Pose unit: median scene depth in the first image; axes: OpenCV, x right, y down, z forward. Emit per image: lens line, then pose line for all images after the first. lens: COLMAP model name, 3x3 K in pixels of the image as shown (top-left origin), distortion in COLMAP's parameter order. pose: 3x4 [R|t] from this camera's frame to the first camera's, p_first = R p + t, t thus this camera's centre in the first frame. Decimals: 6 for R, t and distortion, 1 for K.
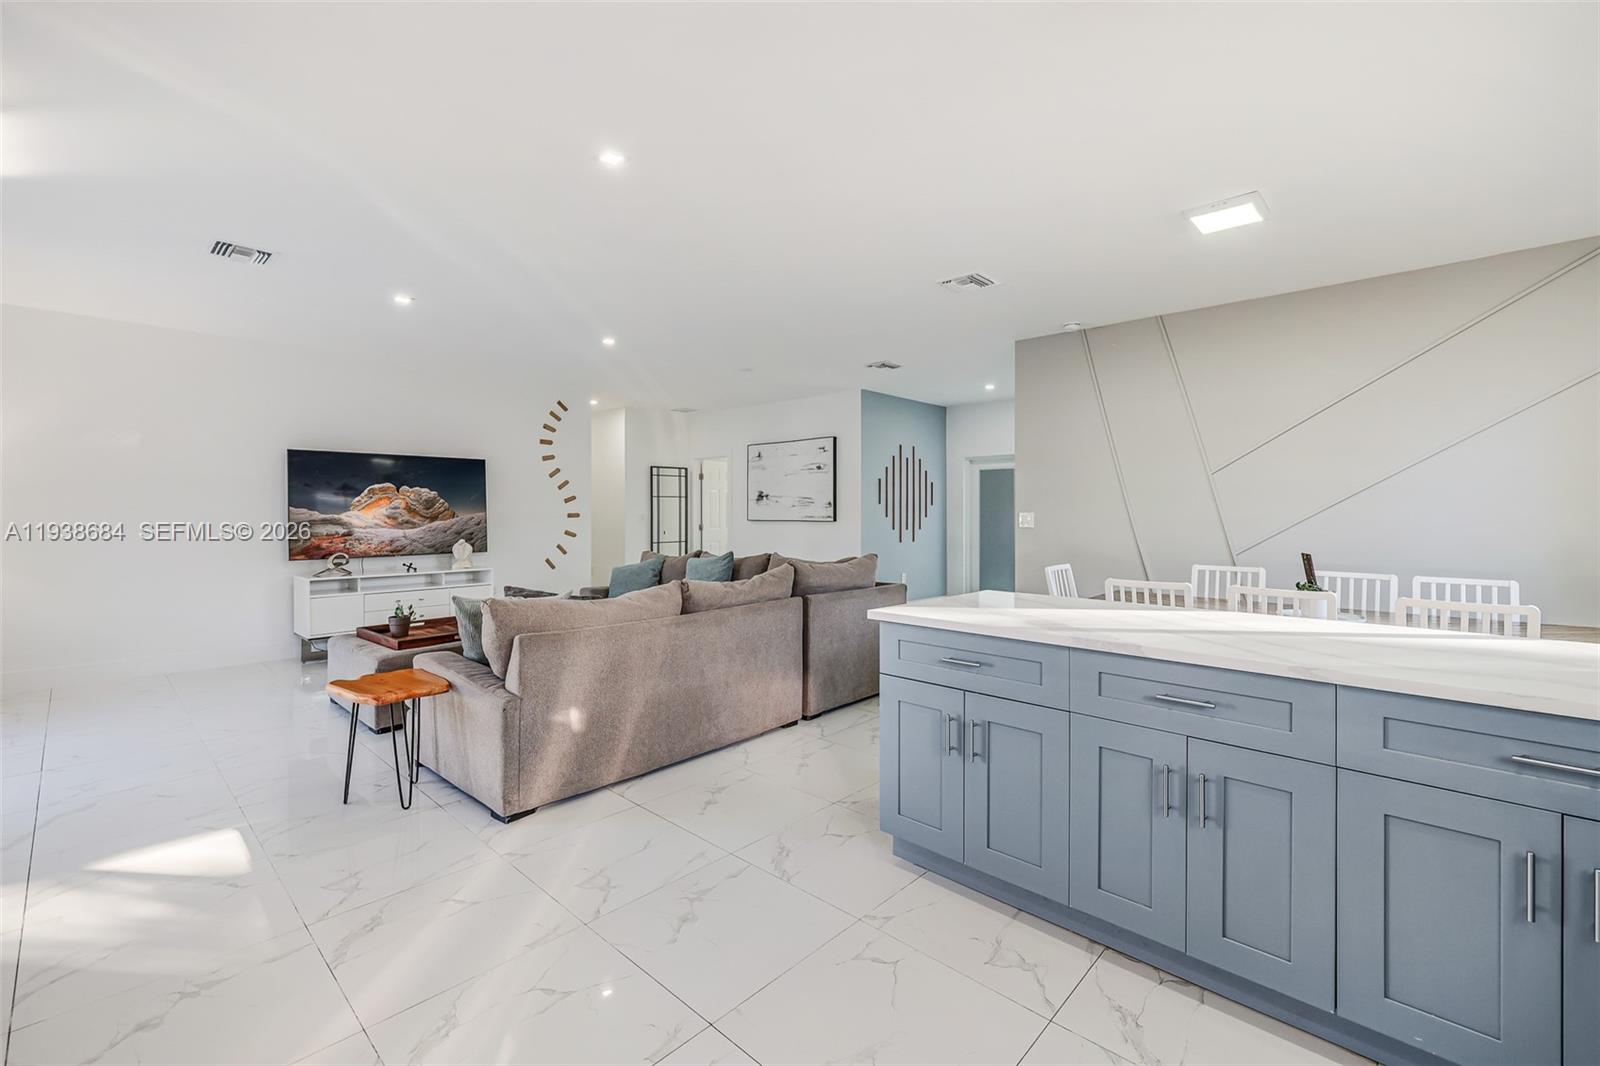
lens RADIAL K [[687.5, 0, 798.1], [0, 687.5, 507.0], [0, 0, 1]] dist [0.011349, 0.001236]
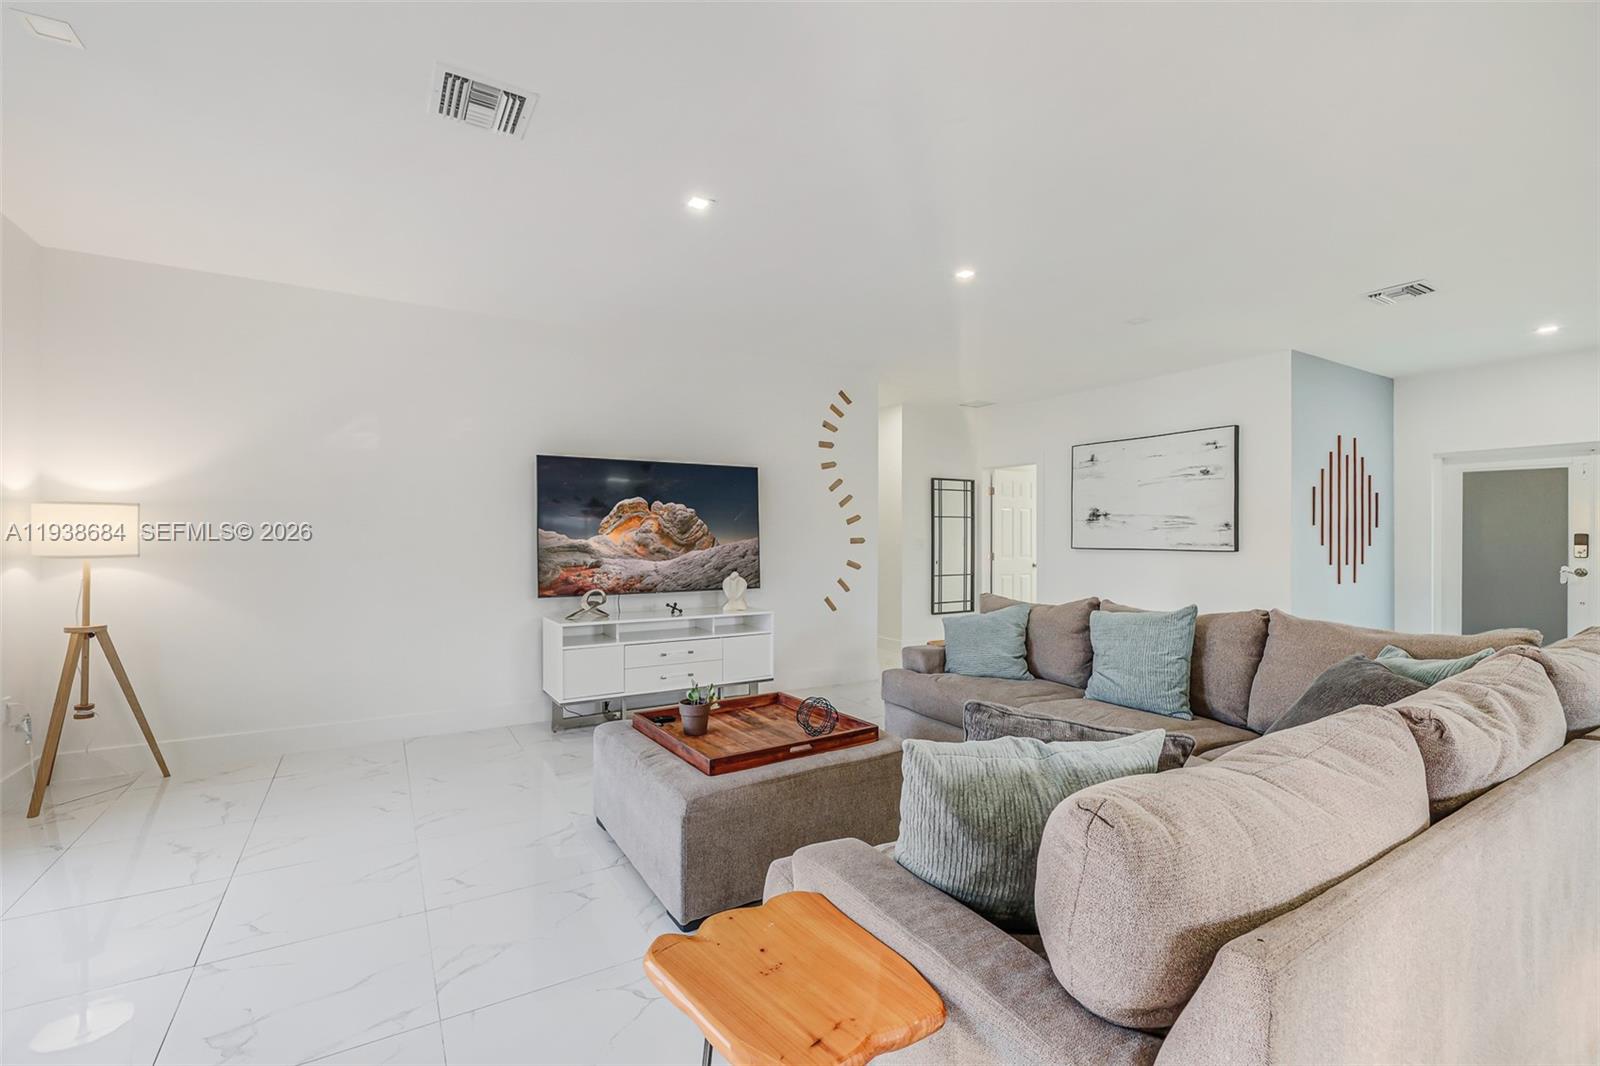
lens RADIAL K [[687.5, 0, 802.7], [0, 687.5, 528.6], [0, 0, 1]] dist [0.011349, 0.001236]
pose [[0.968333, -0.000878, -0.249660, -0.199769], [-0.000291, 0.999989, -0.004647, 0.002154], [0.249661, 0.004572, 0.968322, 0.254878]]
